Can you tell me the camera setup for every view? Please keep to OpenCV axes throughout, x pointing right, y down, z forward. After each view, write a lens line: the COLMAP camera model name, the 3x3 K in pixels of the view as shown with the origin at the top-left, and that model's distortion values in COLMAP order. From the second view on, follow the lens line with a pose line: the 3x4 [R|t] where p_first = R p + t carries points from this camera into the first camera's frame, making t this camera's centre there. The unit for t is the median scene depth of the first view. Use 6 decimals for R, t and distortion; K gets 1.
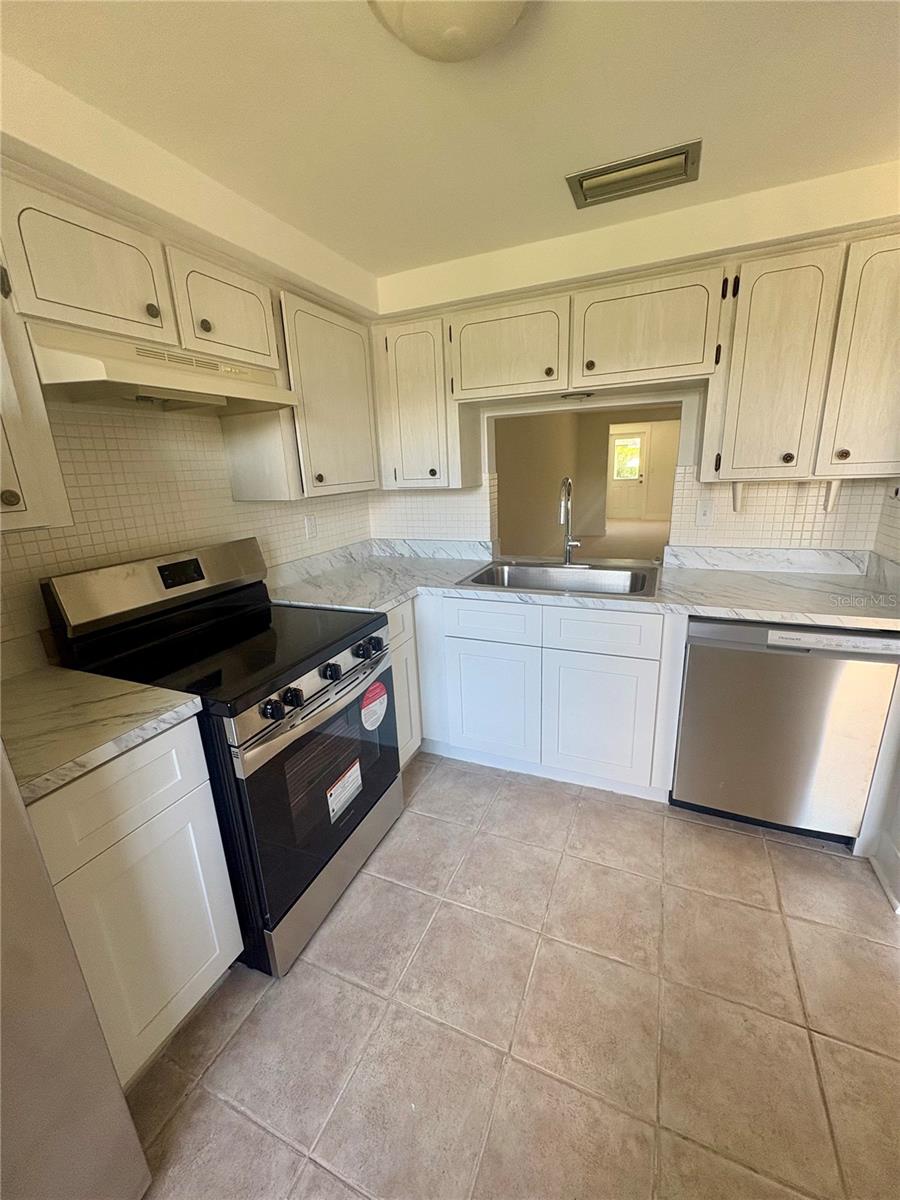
lens RADIAL K [[483.8, 0, 439.5], [0, 483.8, 600.4], [0, 0, 1]] dist [-0.000185, 0.000559]
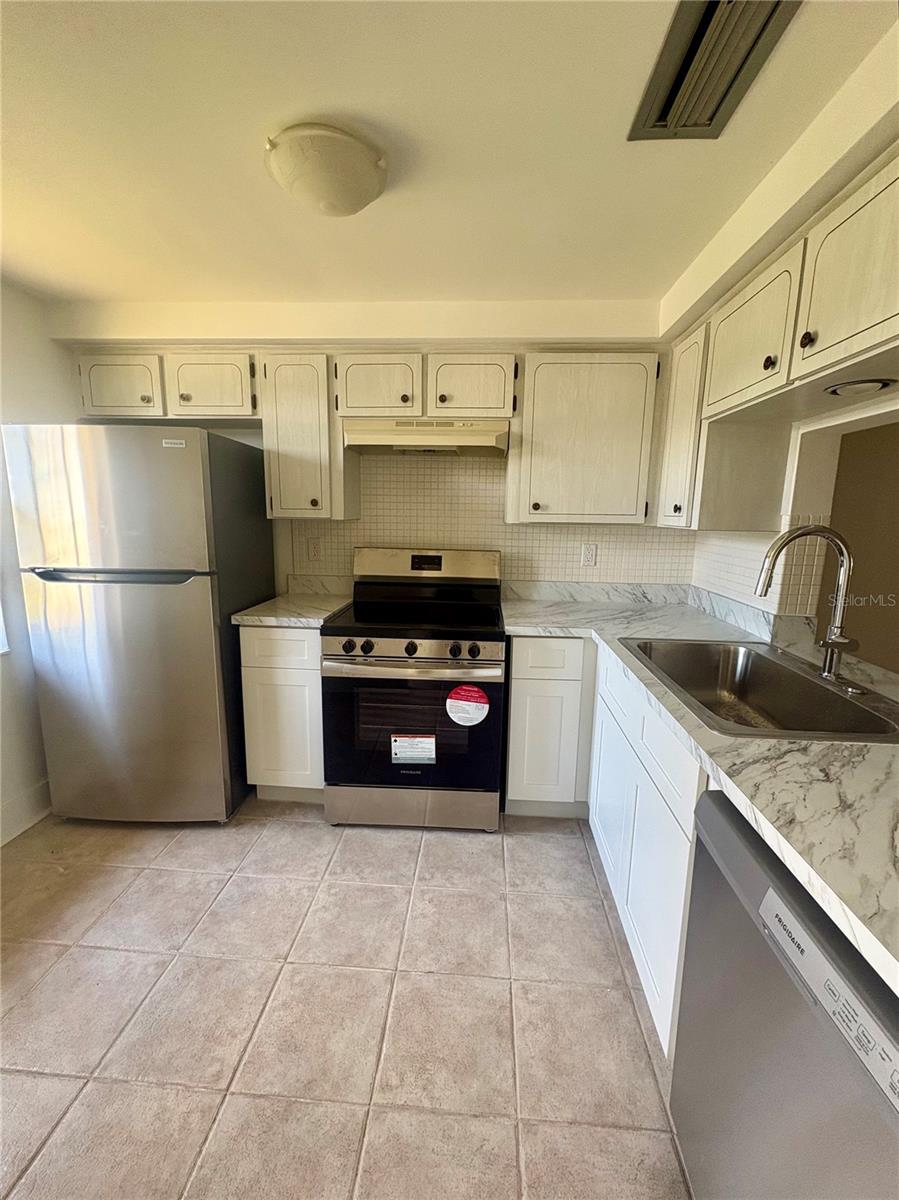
lens RADIAL K [[483.8, 0, 442.5], [0, 483.8, 597.2], [0, 0, 1]] dist [-0.000185, 0.000559]
pose [[0.344156, 0.213245, -0.914376, 0.974119], [-0.283171, 0.952094, 0.115460, -0.159059], [0.895193, 0.219189, 0.388053, 0.550256]]
